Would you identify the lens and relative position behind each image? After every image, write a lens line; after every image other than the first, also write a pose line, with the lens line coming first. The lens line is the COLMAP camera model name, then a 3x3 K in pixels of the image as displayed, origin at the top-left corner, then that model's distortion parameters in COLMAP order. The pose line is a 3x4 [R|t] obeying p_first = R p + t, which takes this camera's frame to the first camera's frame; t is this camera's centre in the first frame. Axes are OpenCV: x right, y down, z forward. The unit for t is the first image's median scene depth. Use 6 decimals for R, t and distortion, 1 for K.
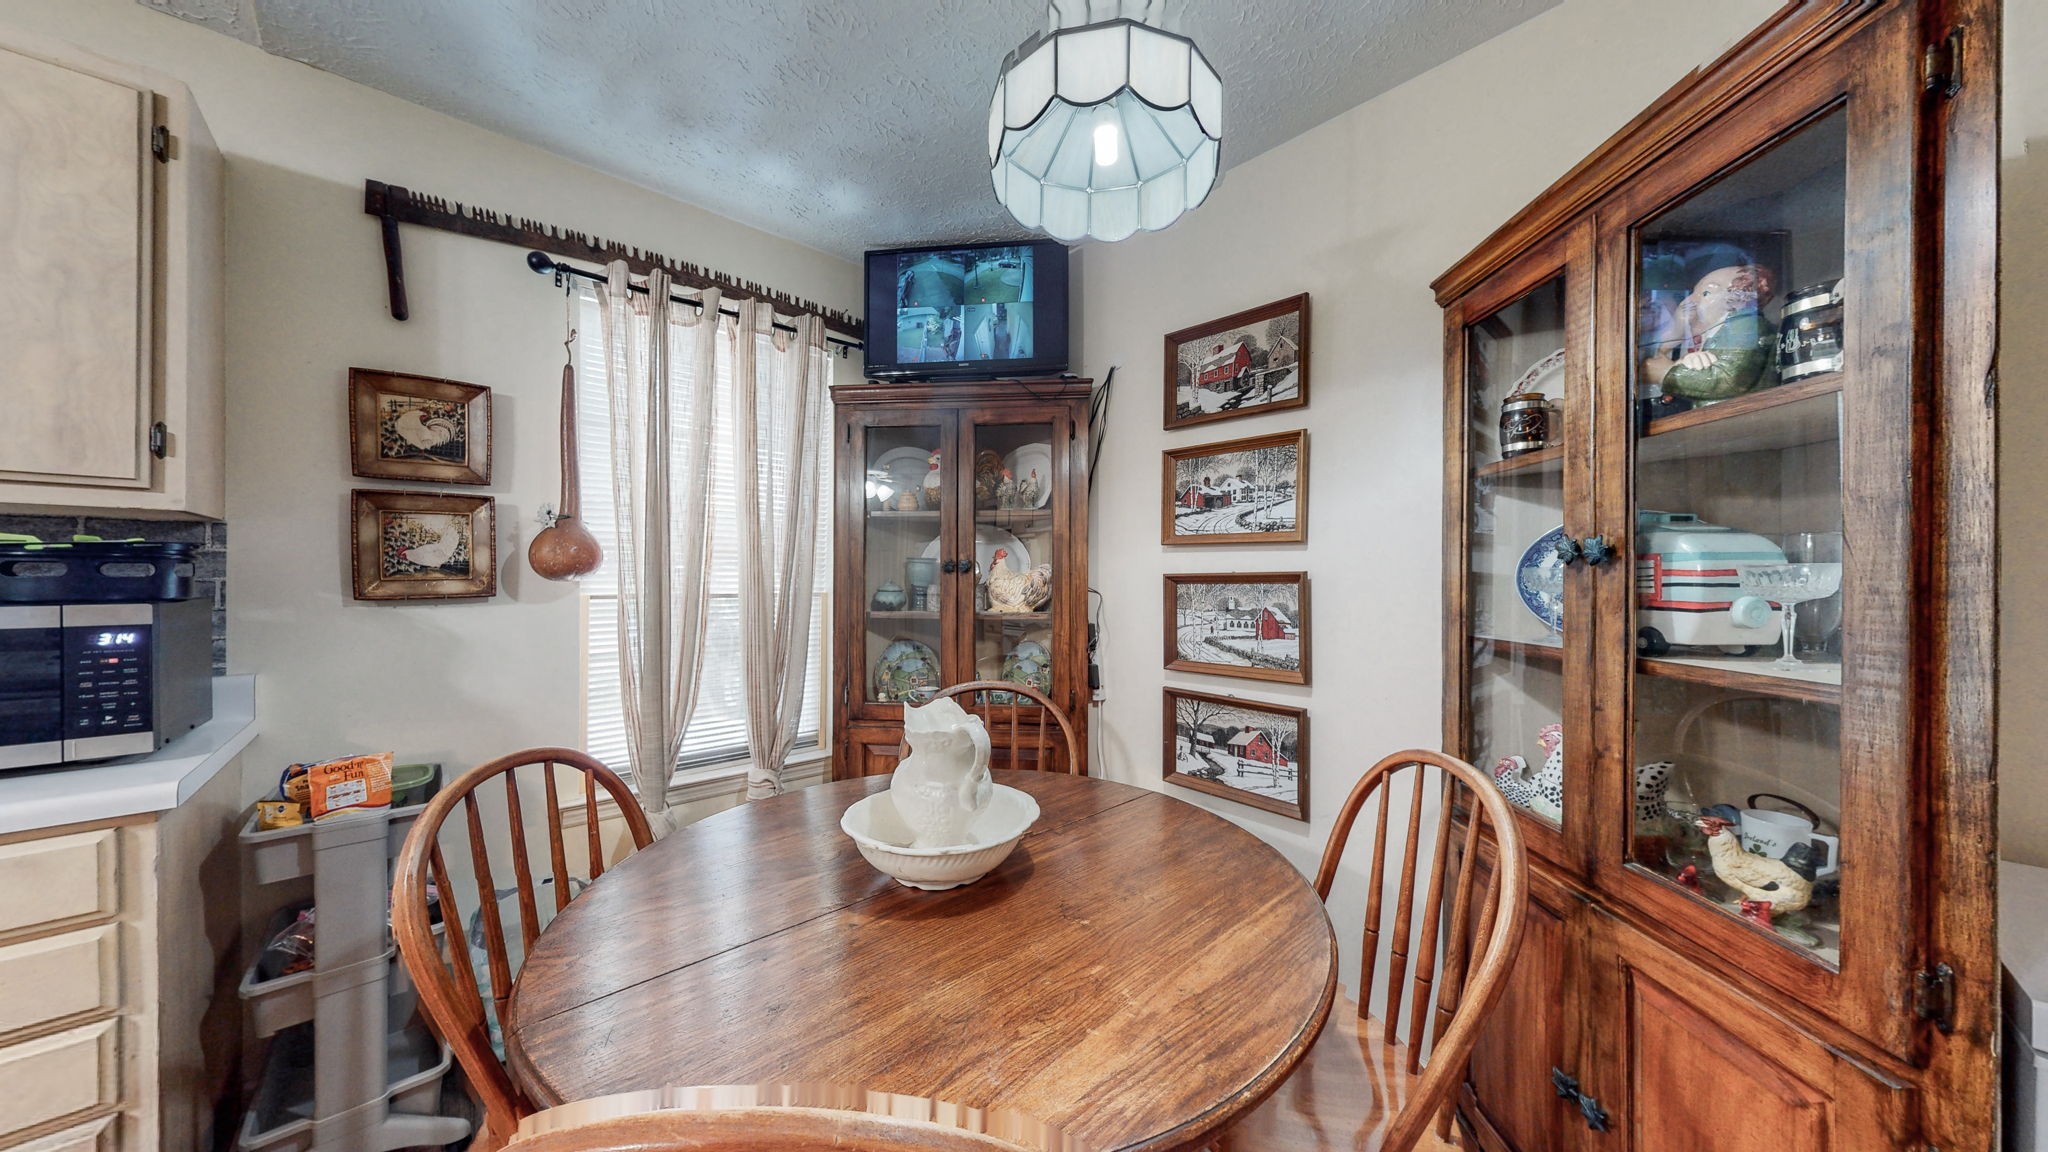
lens RADIAL K [[651.7, 0, 1023.3], [0, 651.7, 578.1], [0, 0, 1]] dist [-0.000702, 0.000054]
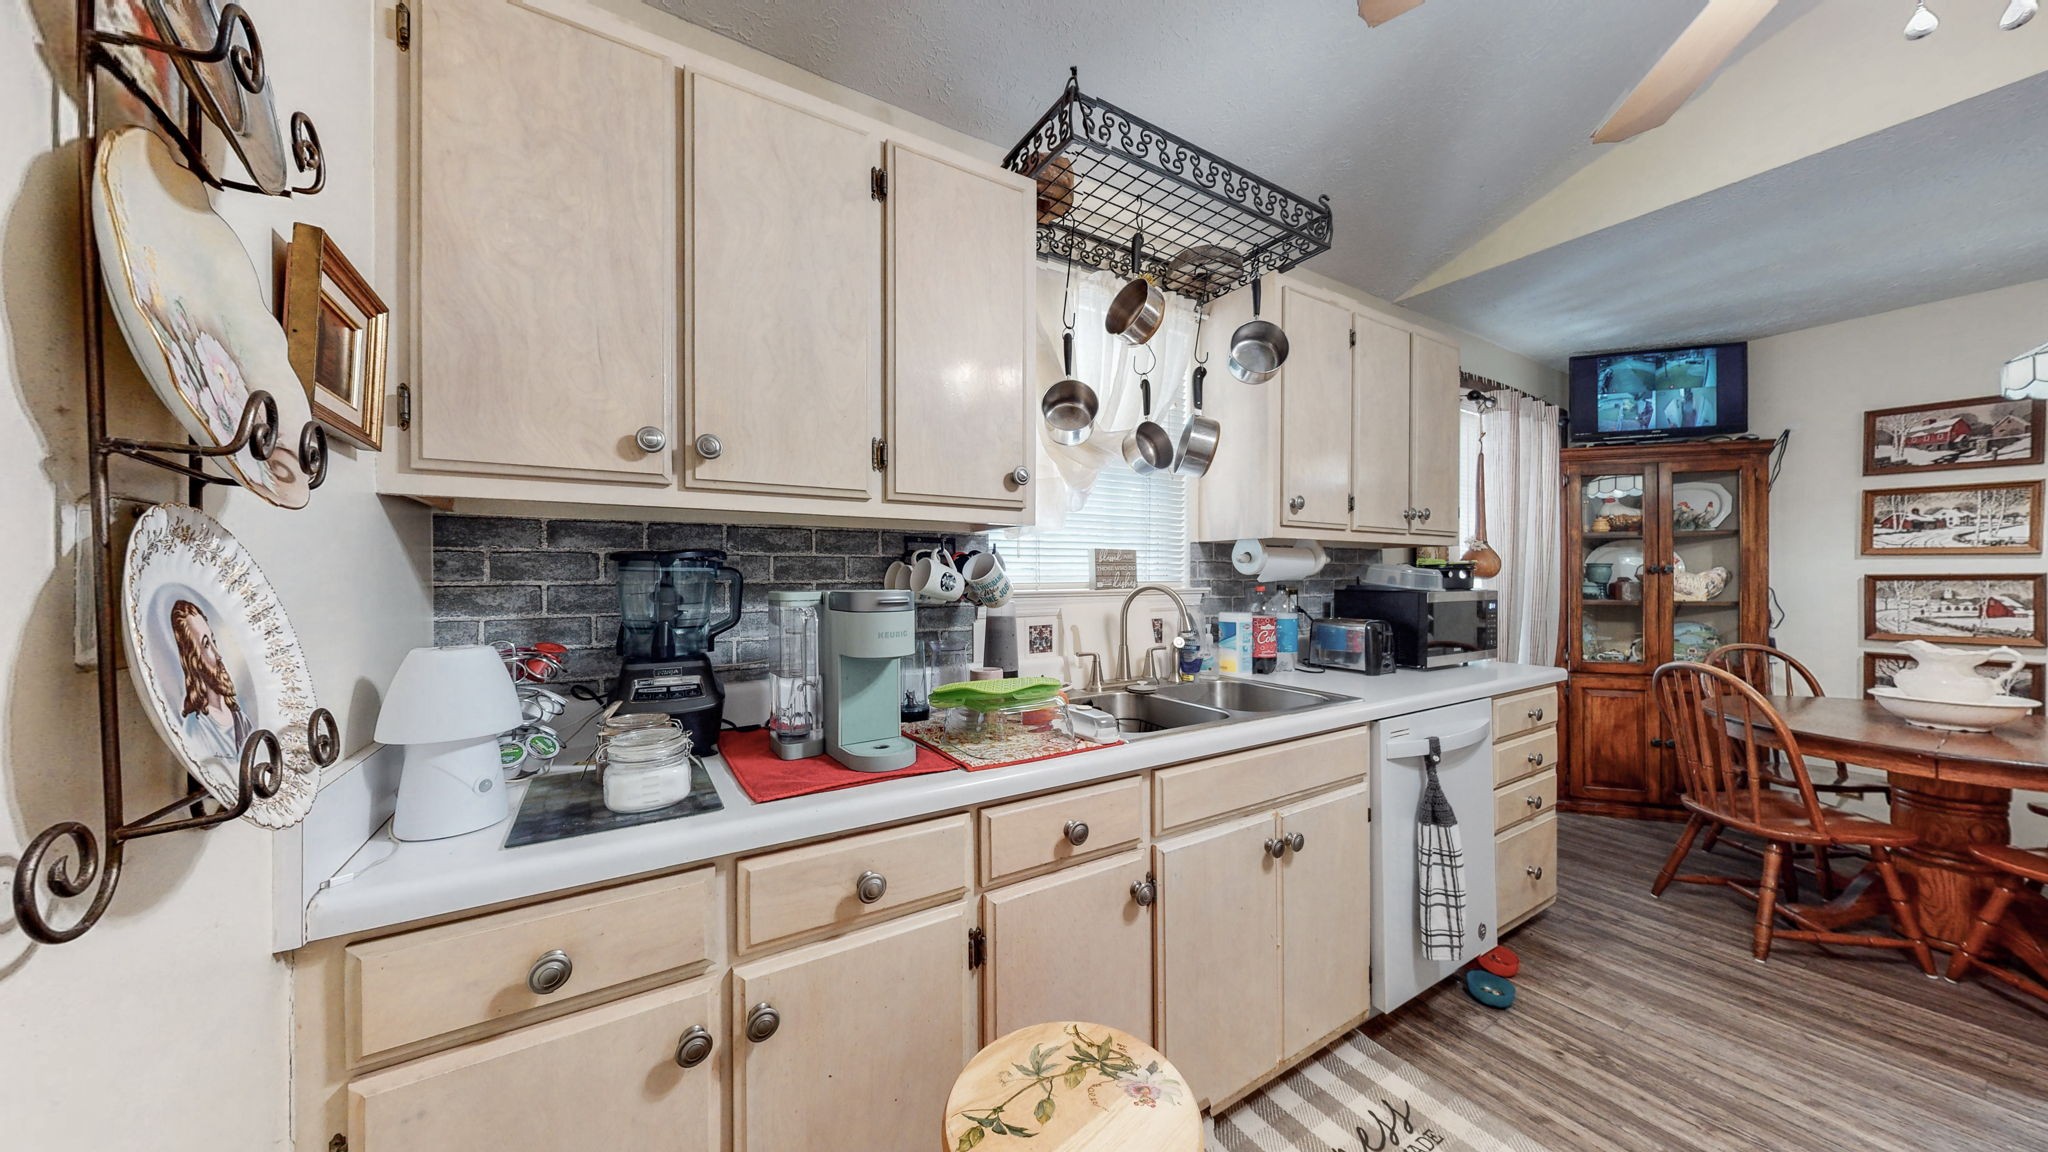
lens RADIAL K [[651.7, 0, 1018.0], [0, 651.7, 578.3], [0, 0, 1]] dist [-0.000702, 0.000054]
pose [[0.981322, -0.001871, -0.192366, -1.370980], [0.002148, 0.999997, 0.001229, -0.003215], [0.192363, -0.001619, 0.981323, -0.801160]]
